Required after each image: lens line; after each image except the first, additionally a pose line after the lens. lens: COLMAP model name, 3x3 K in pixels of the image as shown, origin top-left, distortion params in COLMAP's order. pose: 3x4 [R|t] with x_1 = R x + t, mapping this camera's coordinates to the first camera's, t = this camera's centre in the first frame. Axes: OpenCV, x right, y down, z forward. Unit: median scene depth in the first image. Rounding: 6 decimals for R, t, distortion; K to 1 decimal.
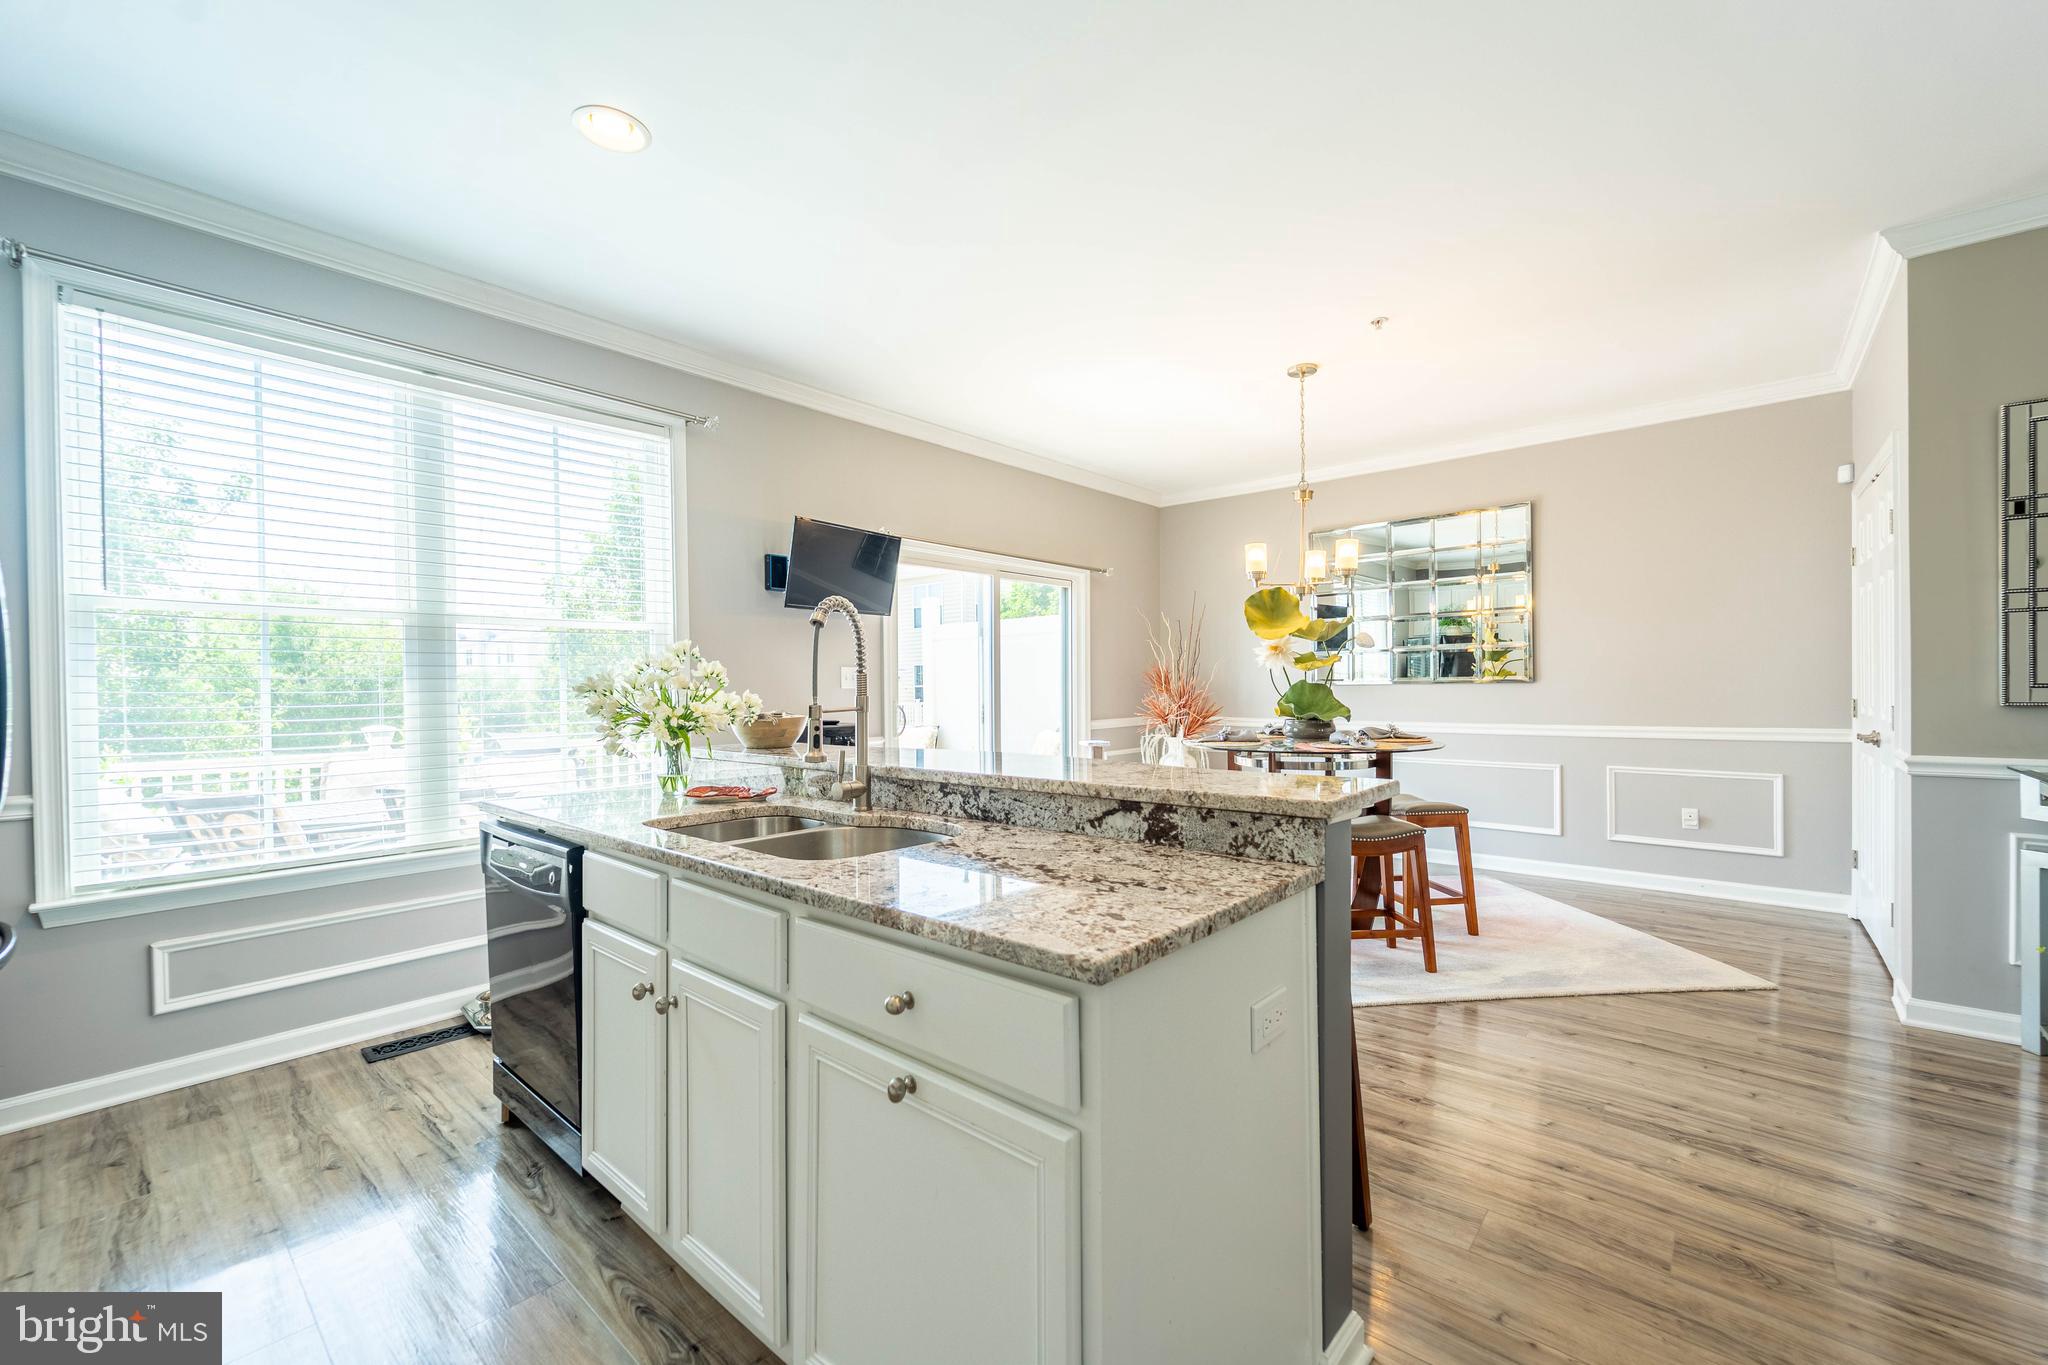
lens RADIAL K [[818.7, 0, 1030.2], [0, 818.7, 690.3], [0, 0, 1]] dist [-0.000151, -0.000282]
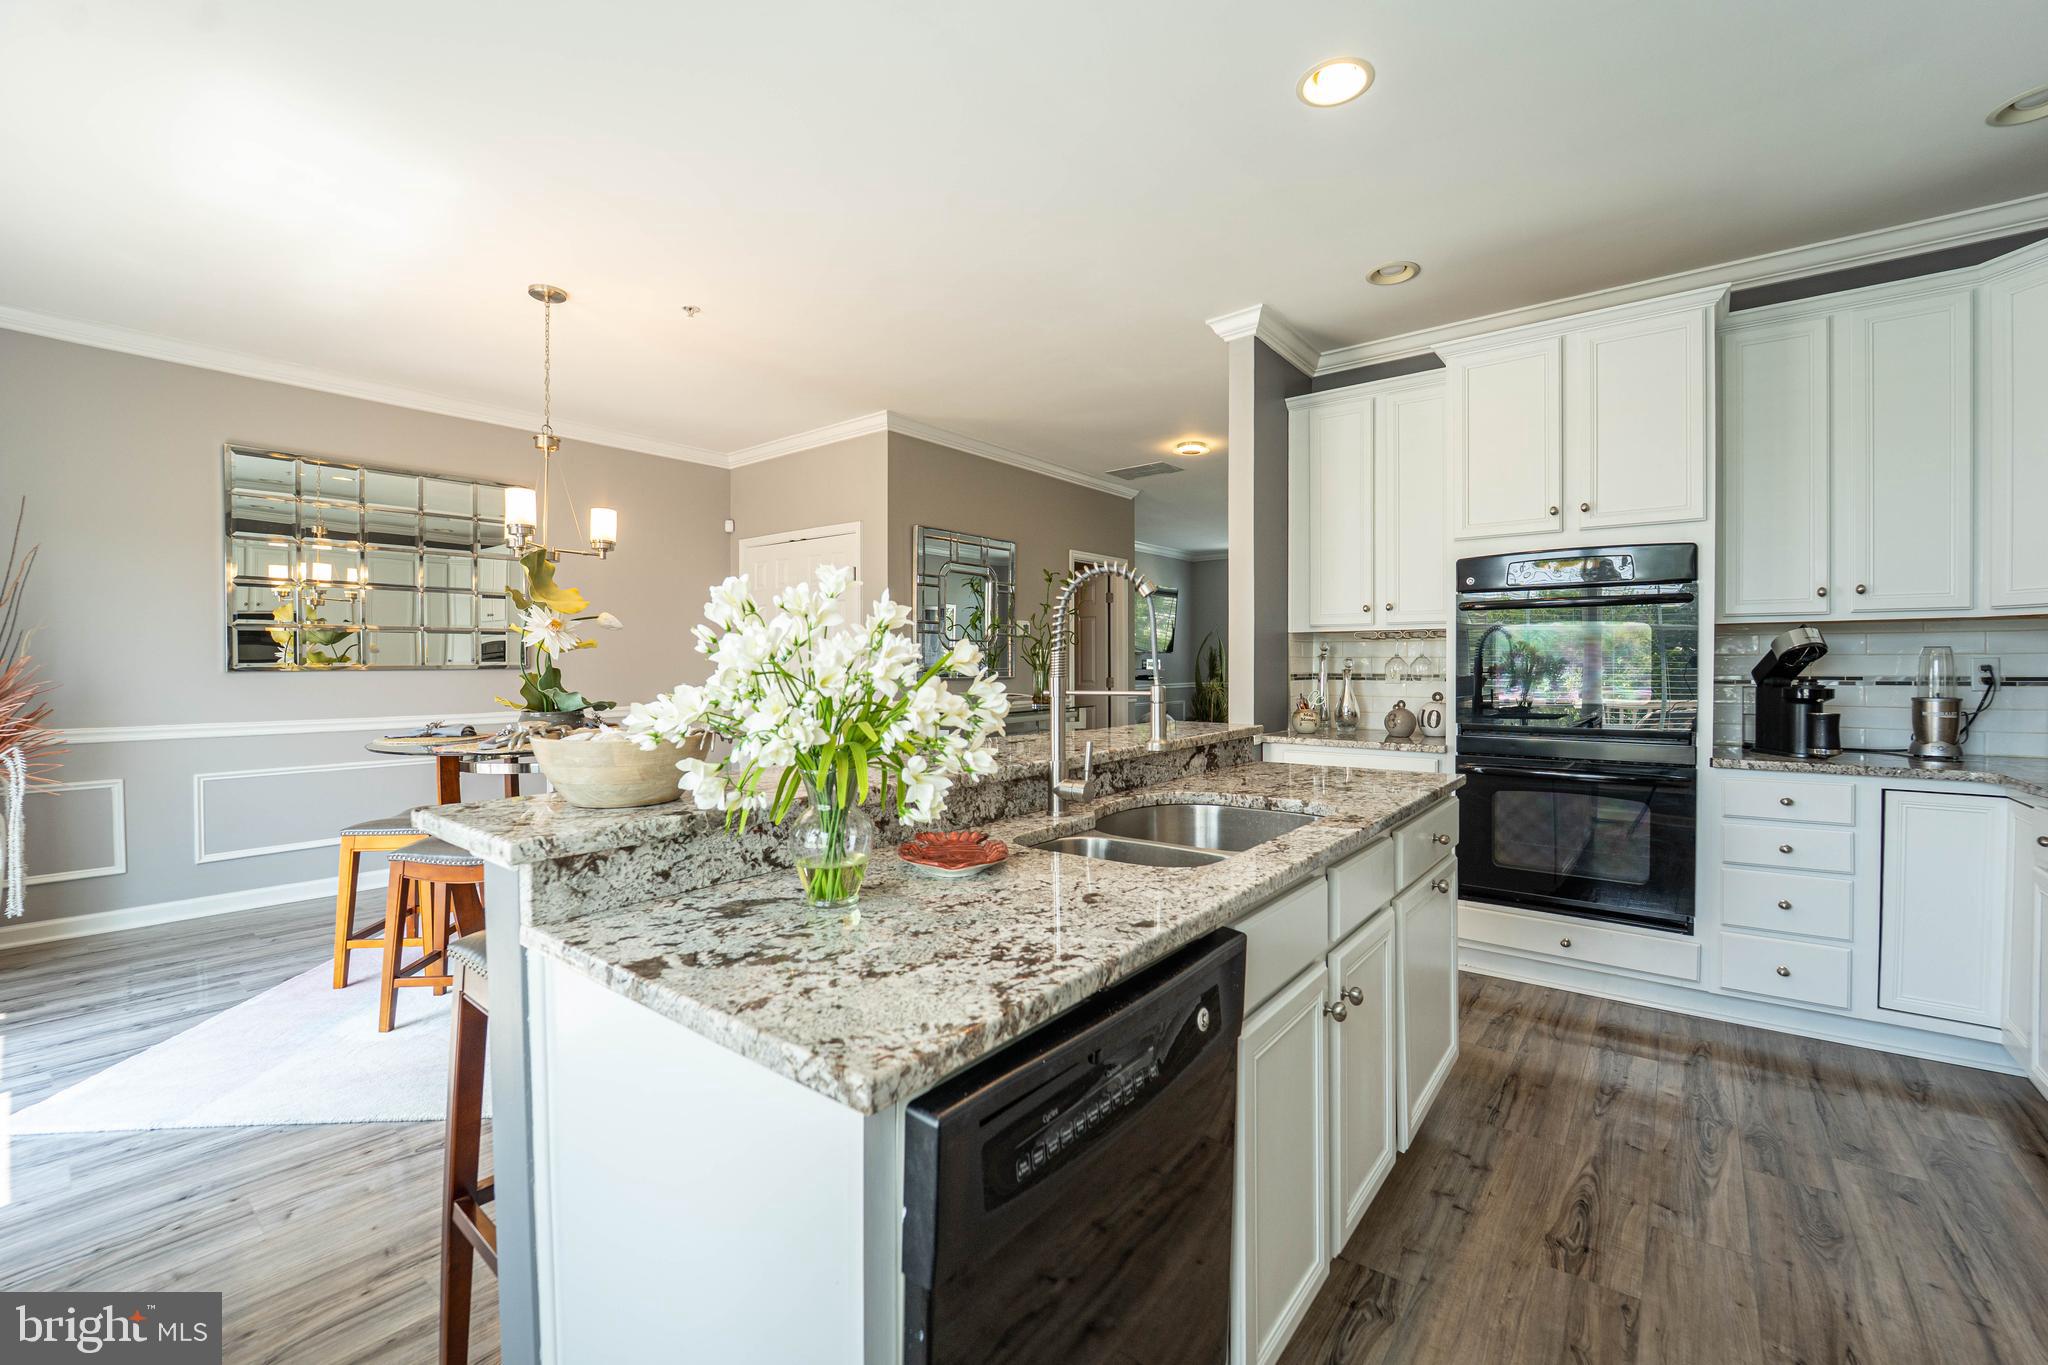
lens RADIAL K [[825.3, 0, 1052.4], [0, 825.3, 678.8], [0, 0, 1]] dist [-0.030383, 0.000020]
pose [[-0.052725, -0.007580, 0.998580, -0.688119], [0.010539, 0.999911, 0.008147, 0.001506], [-0.998553, 0.010953, -0.052641, 0.699565]]
